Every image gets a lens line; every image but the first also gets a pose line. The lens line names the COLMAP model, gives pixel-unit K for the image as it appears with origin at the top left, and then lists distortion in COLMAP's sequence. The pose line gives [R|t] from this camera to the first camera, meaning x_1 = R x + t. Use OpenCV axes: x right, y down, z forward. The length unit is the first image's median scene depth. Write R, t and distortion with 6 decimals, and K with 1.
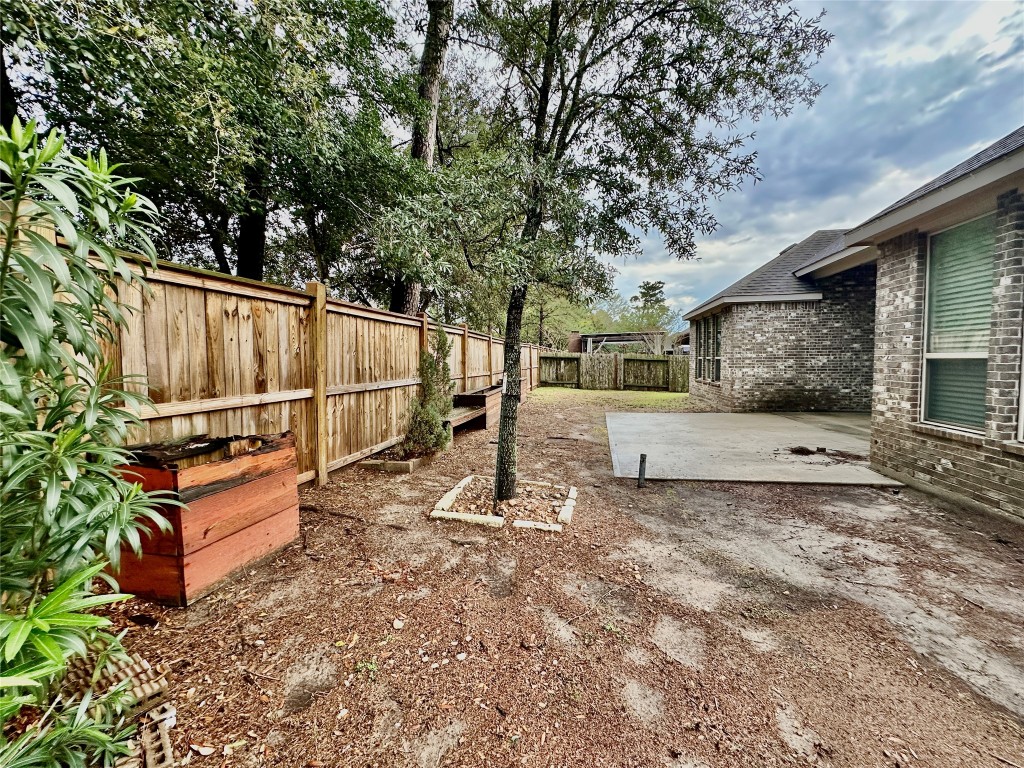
lens RADIAL K [[410.5, 0, 512.7], [0, 410.5, 381.5], [0, 0, 1]] dist [0.000613, -0.000105]
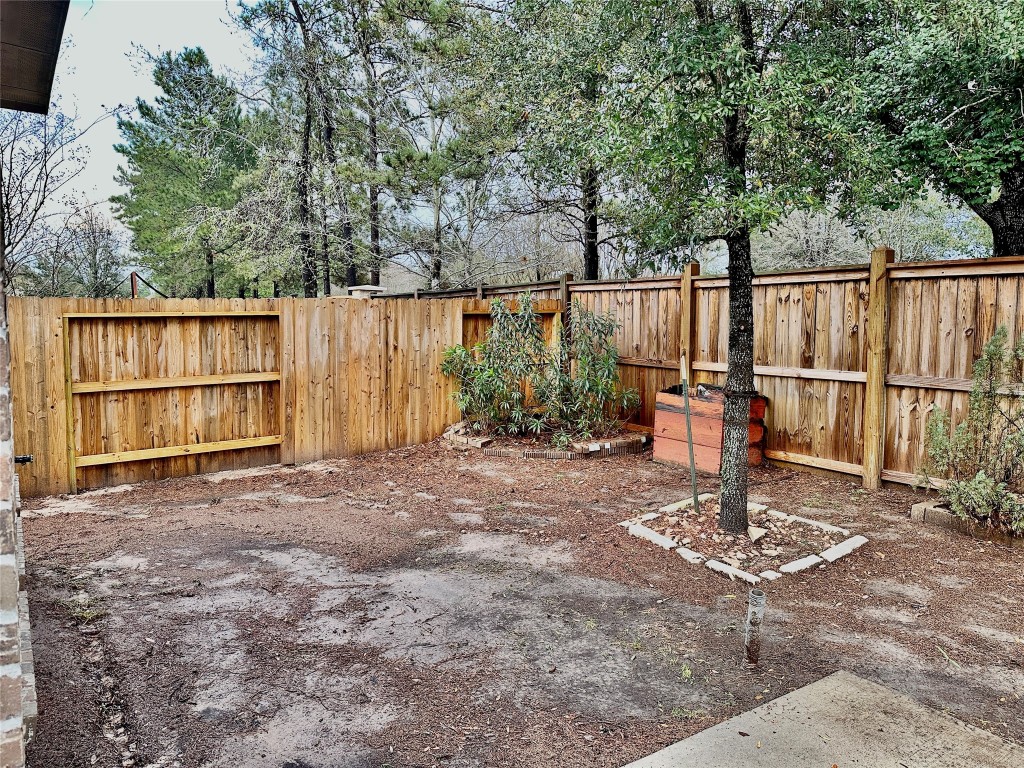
lens RADIAL K [[709.6, 0, 512.3], [0, 709.6, 381.2], [0, 0, 1]] dist [0.001490, 0.000040]
pose [[-0.690209, 0.054562, -0.721550, 1.358761], [-0.048861, 0.991363, 0.121703, -0.134866], [0.721959, 0.119255, -0.681582, 1.792890]]
